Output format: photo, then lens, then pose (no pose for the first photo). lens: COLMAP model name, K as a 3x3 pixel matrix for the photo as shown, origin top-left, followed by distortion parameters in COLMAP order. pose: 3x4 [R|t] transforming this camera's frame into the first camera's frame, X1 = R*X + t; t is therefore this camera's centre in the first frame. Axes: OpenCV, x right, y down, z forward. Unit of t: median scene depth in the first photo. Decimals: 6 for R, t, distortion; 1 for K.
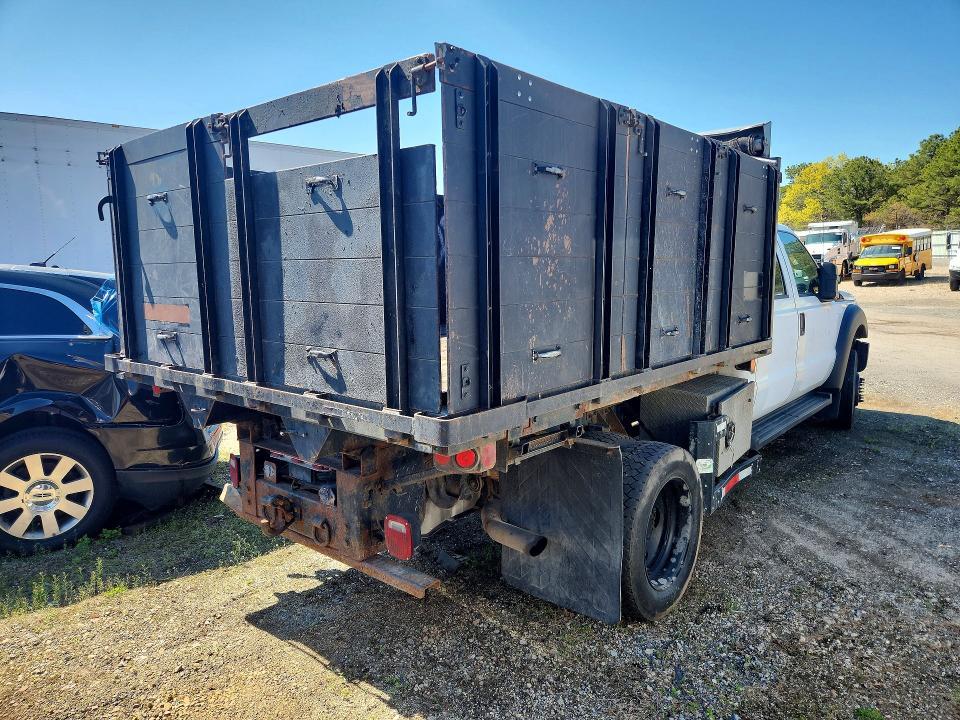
lens RADIAL K [[659.5, 0, 480.0], [0, 659.5, 360.0], [0, 0, 1]] dist [0.007188, -0.001880]
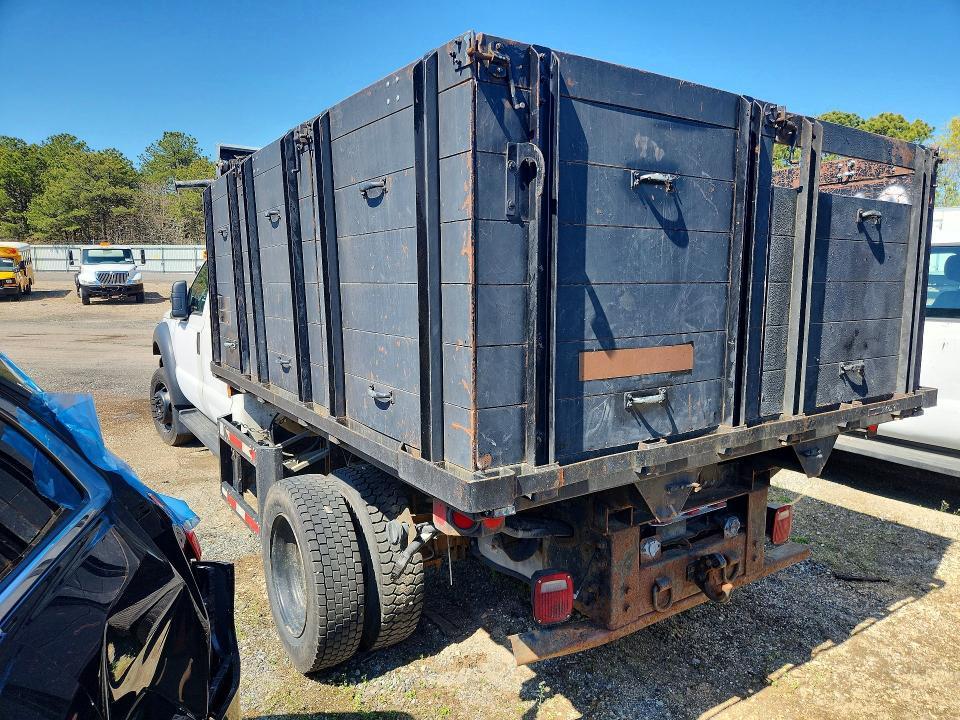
lens RADIAL K [[659.5, 0, 480.0], [0, 659.5, 360.0], [0, 0, 1]] dist [0.007188, -0.001880]
pose [[0.282765, -0.108319, 0.953053, -1.169590], [0.128199, 0.988957, 0.074363, -0.145270], [-0.950583, 0.101153, 0.293529, 1.003743]]
